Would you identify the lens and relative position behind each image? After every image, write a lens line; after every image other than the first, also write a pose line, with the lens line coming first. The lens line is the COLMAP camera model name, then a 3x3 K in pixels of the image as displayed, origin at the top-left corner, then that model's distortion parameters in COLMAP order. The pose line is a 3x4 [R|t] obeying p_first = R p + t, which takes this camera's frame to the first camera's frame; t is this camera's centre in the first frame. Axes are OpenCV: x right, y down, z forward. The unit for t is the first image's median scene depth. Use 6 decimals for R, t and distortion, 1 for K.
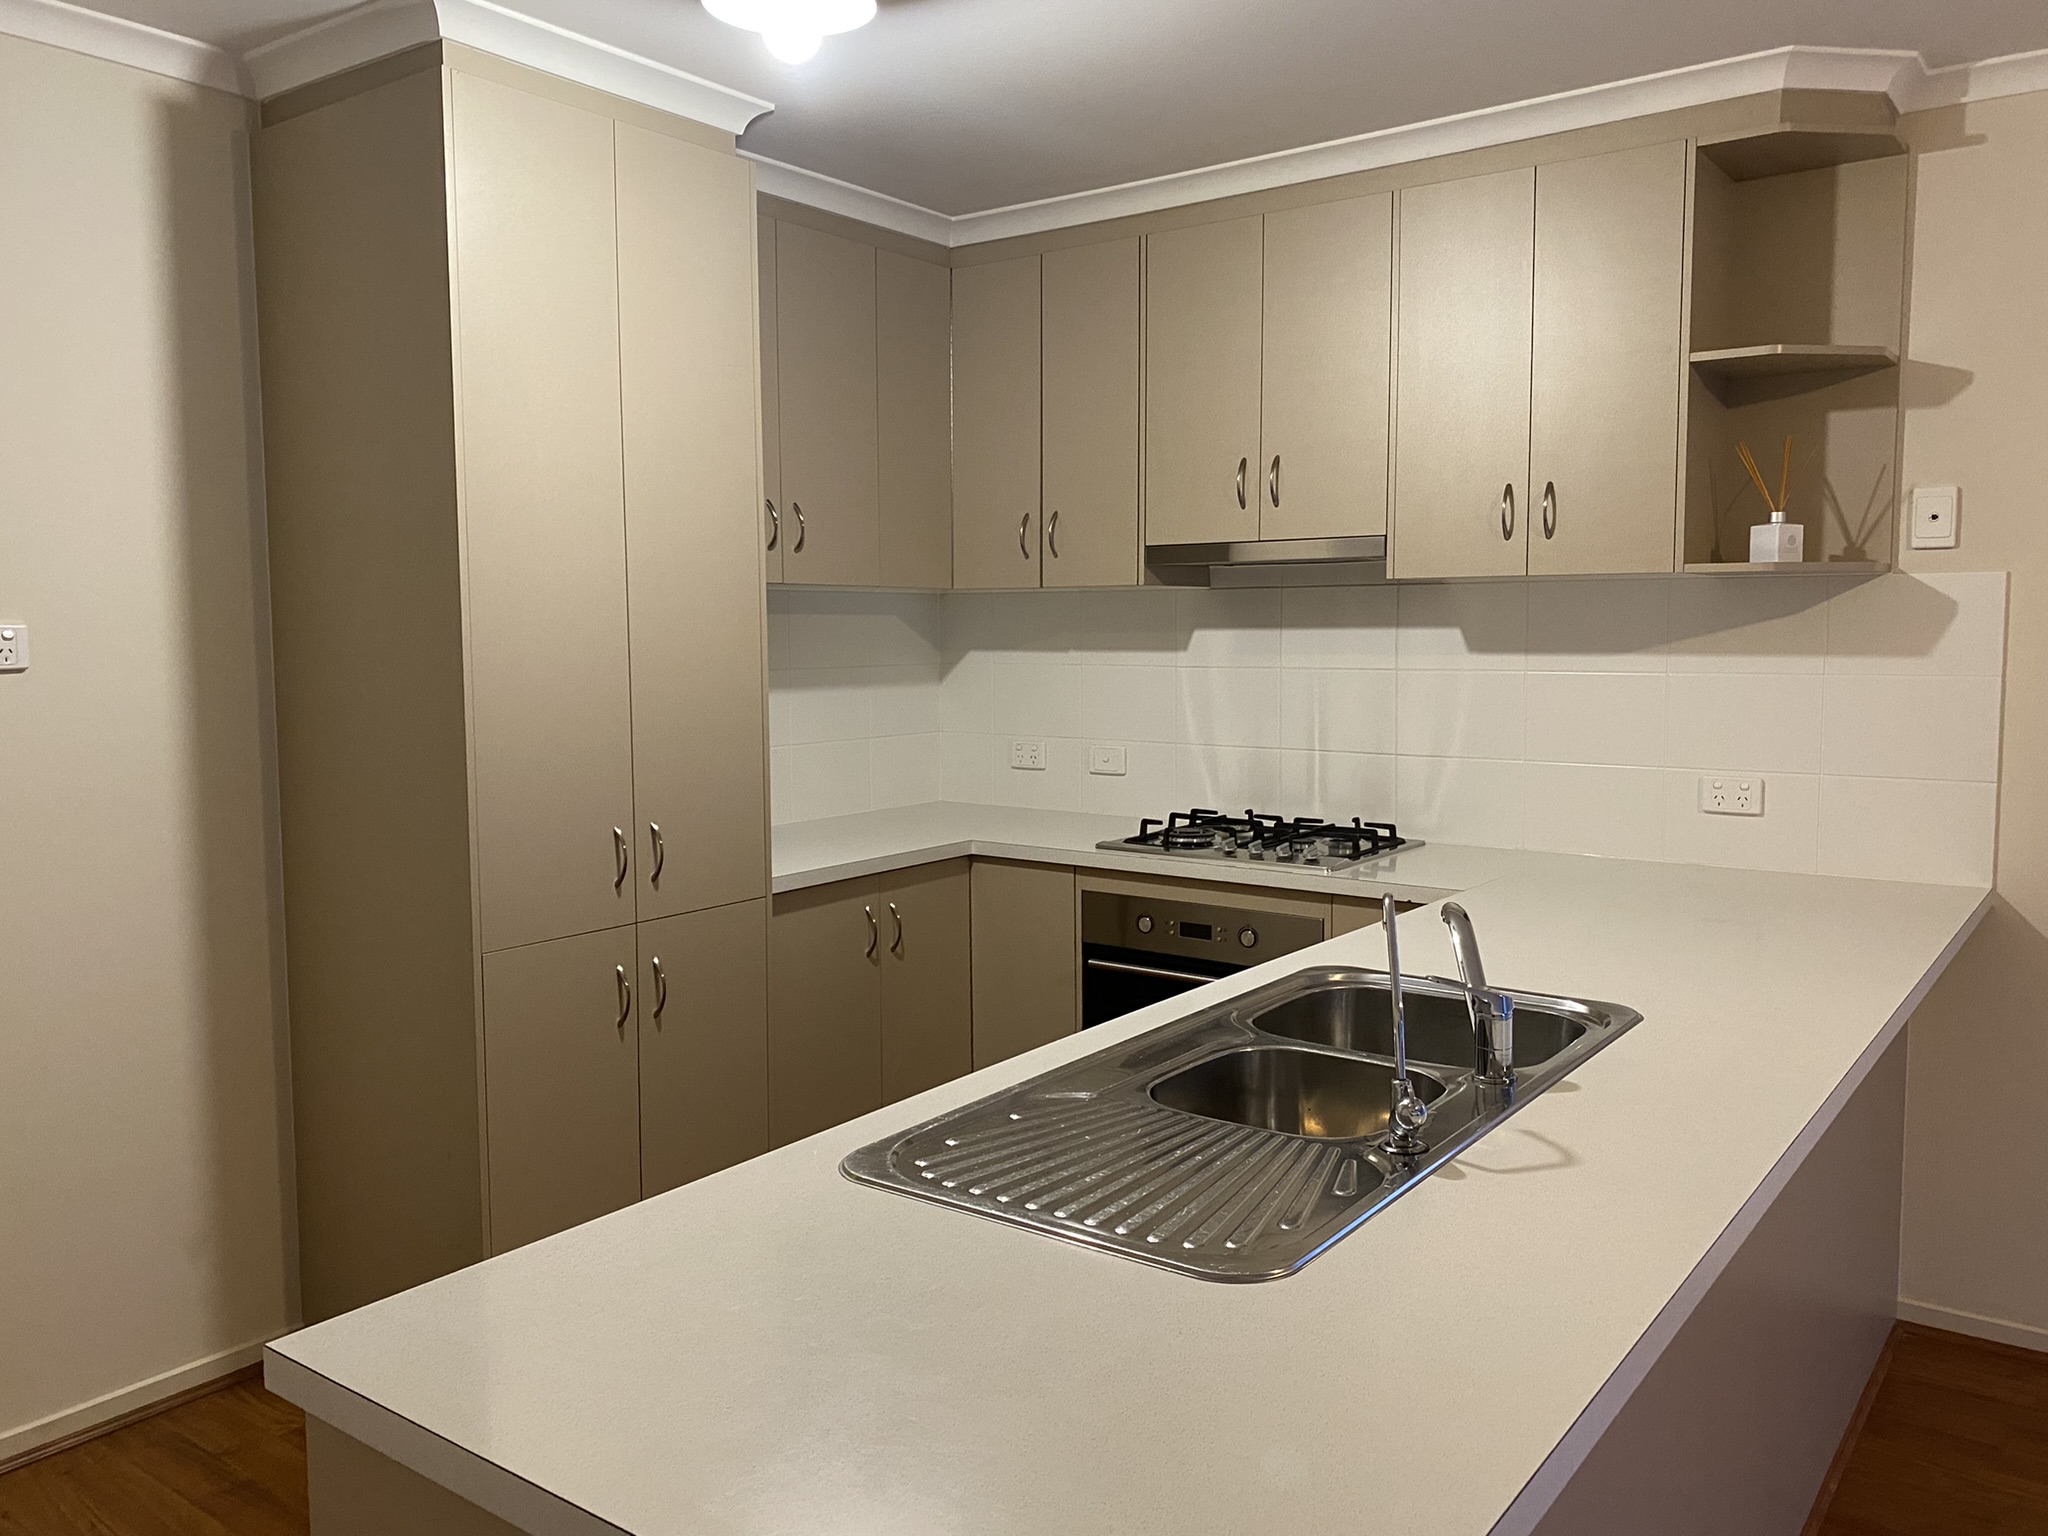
lens RADIAL K [[1602.9, 0, 1024.0], [0, 1602.9, 768.0], [0, 0, 1]] dist [0.103374, -0.096709]
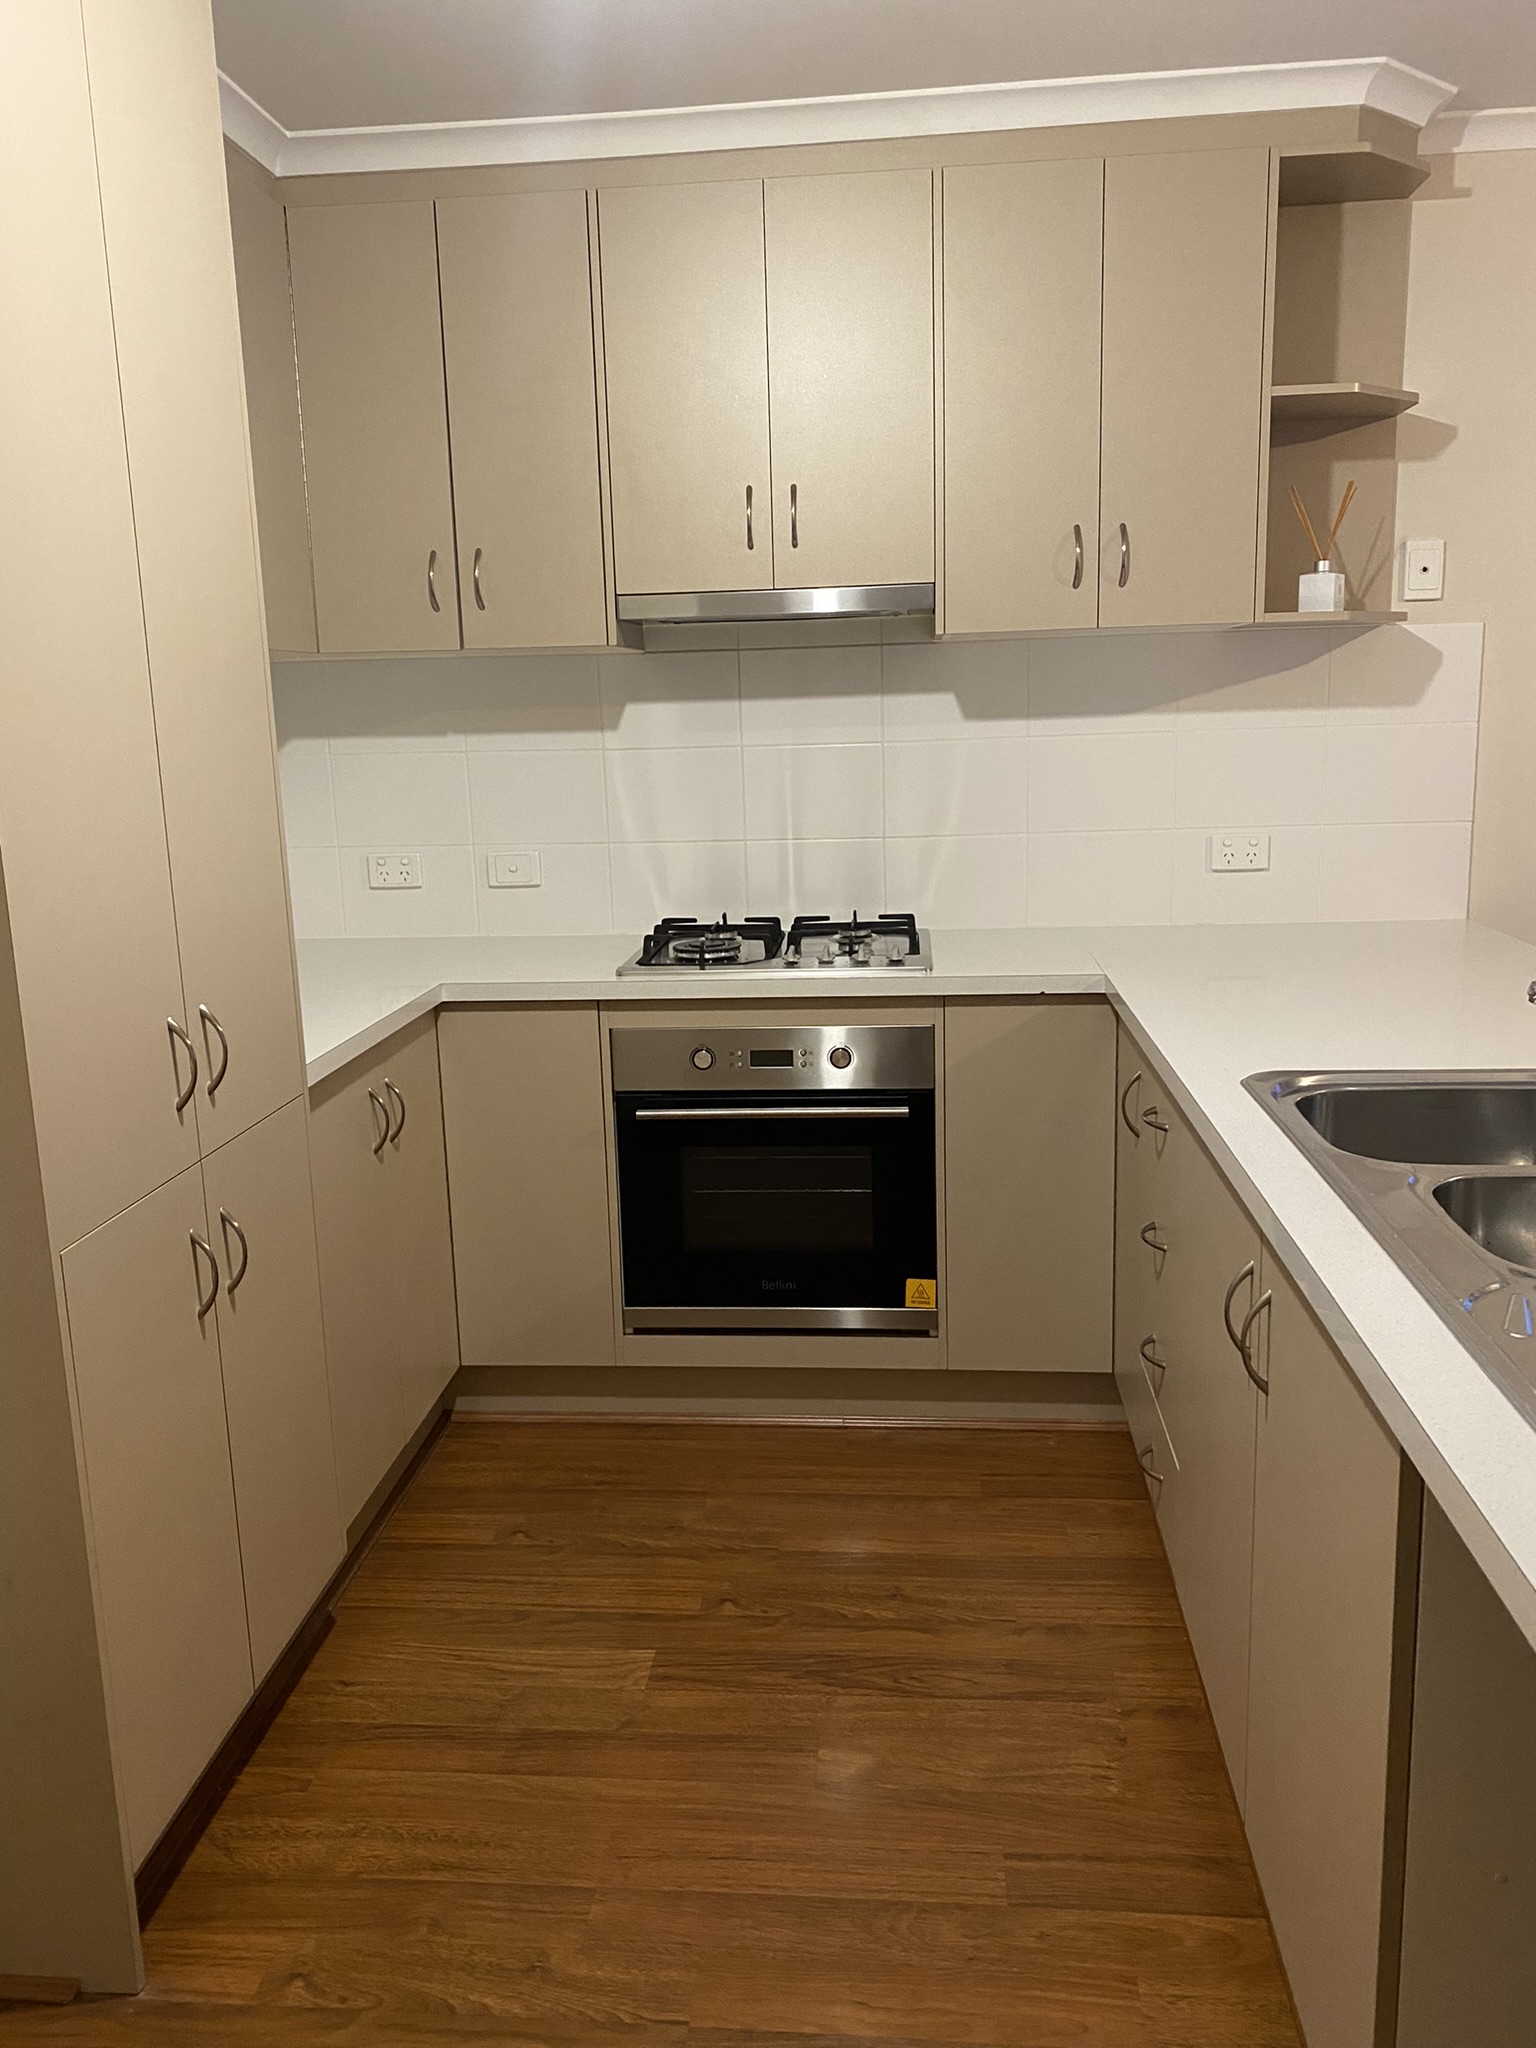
lens RADIAL K [[1602.9, 0, 768.0], [0, 1602.9, 1024.0], [0, 0, 1]] dist [0.103374, -0.096709]
pose [[0.840946, -0.124415, 0.526621, -0.357506], [0.073906, 0.990497, 0.115988, -0.015912], [-0.536048, -0.058619, 0.842150, 0.303825]]
